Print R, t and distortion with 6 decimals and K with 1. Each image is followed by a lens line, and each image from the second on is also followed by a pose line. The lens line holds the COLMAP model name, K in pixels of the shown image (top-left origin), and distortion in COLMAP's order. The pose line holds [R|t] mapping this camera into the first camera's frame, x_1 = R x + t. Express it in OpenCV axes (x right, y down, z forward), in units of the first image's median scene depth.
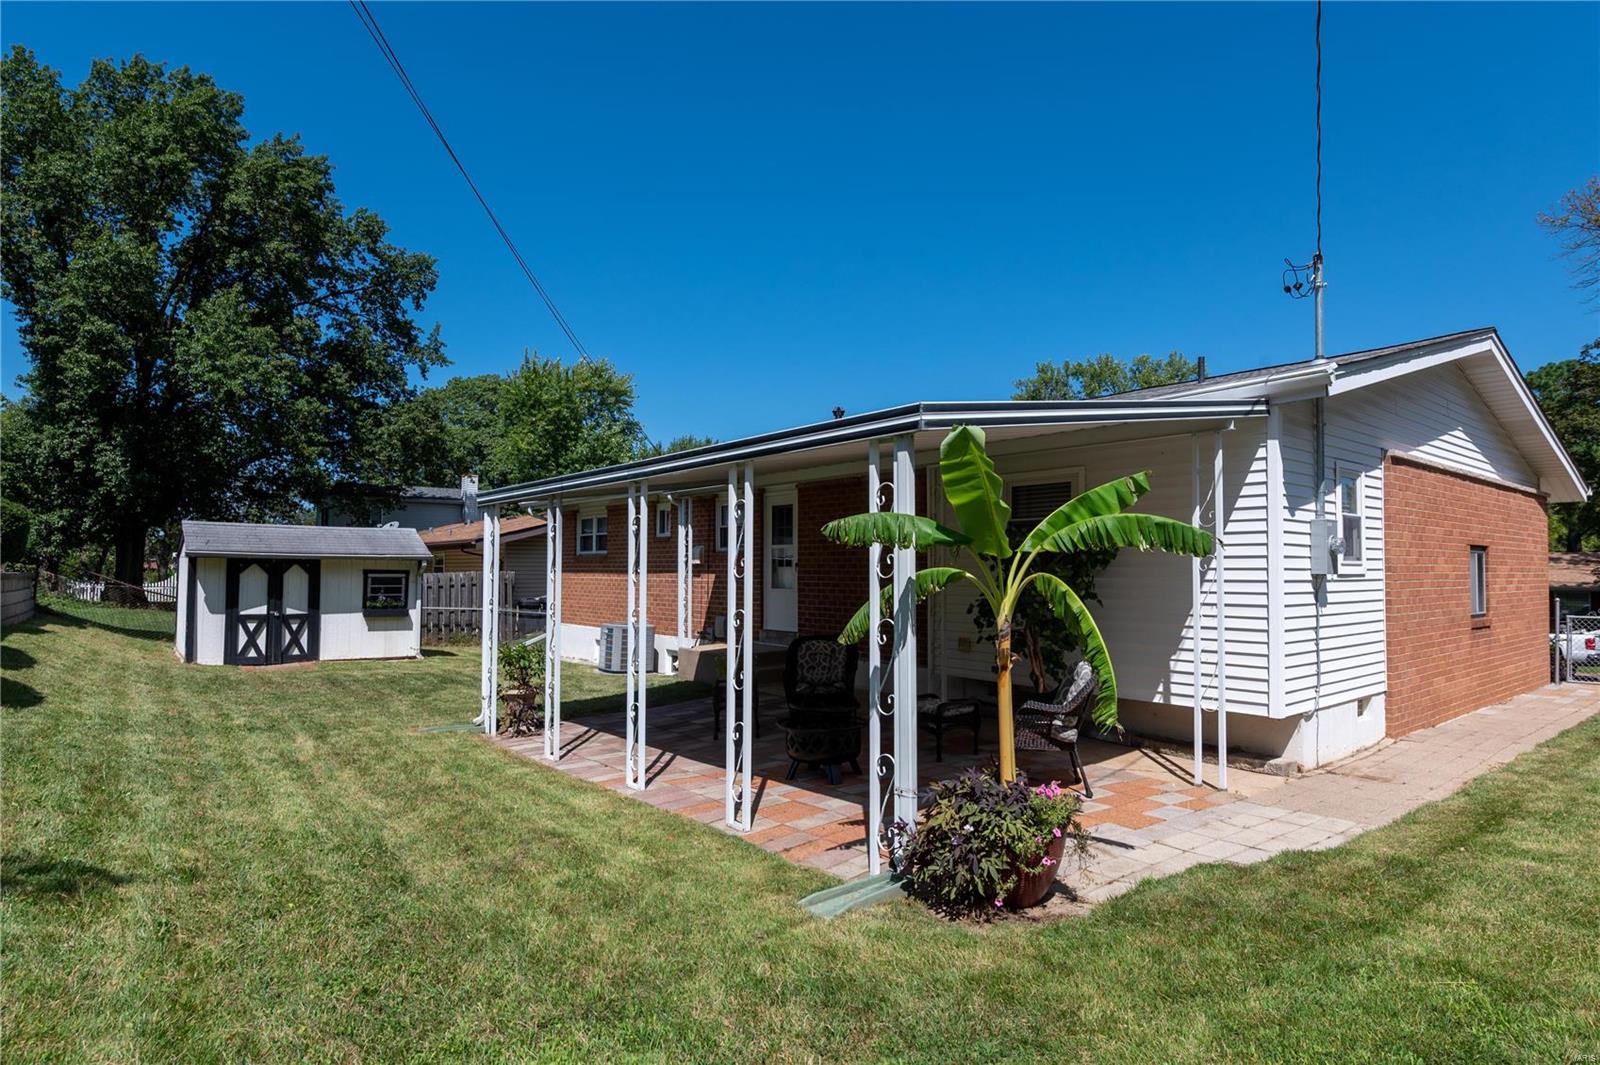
lens RADIAL K [[845.6, 0, 800.0], [0, 845.6, 532.5], [0, 0, 1]] dist [0.000689, 0.000570]
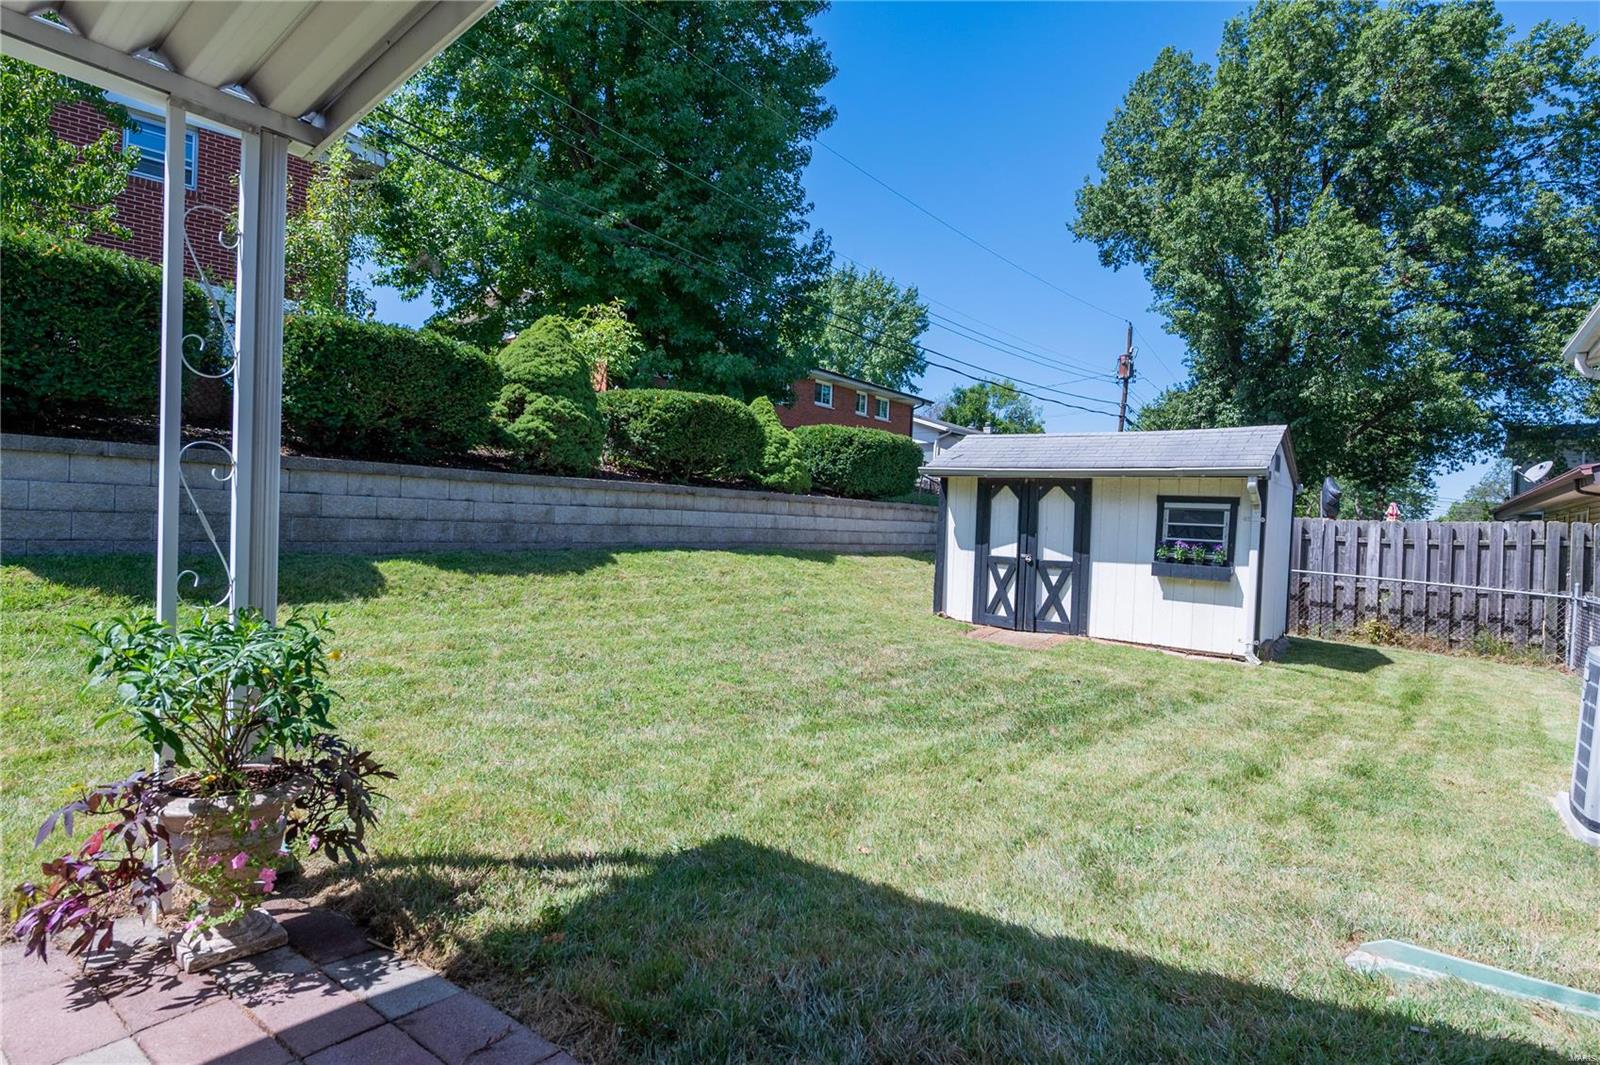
lens RADIAL K [[823.7, 0, 800.0], [0, 823.7, 532.5], [0, 0, 1]] dist [0.000364, -0.000221]
pose [[0.257659, 0.021965, -0.965986, -0.023534], [0.002129, 0.999726, 0.023300, 0.057913], [0.966234, -0.008059, 0.257542, 0.627610]]
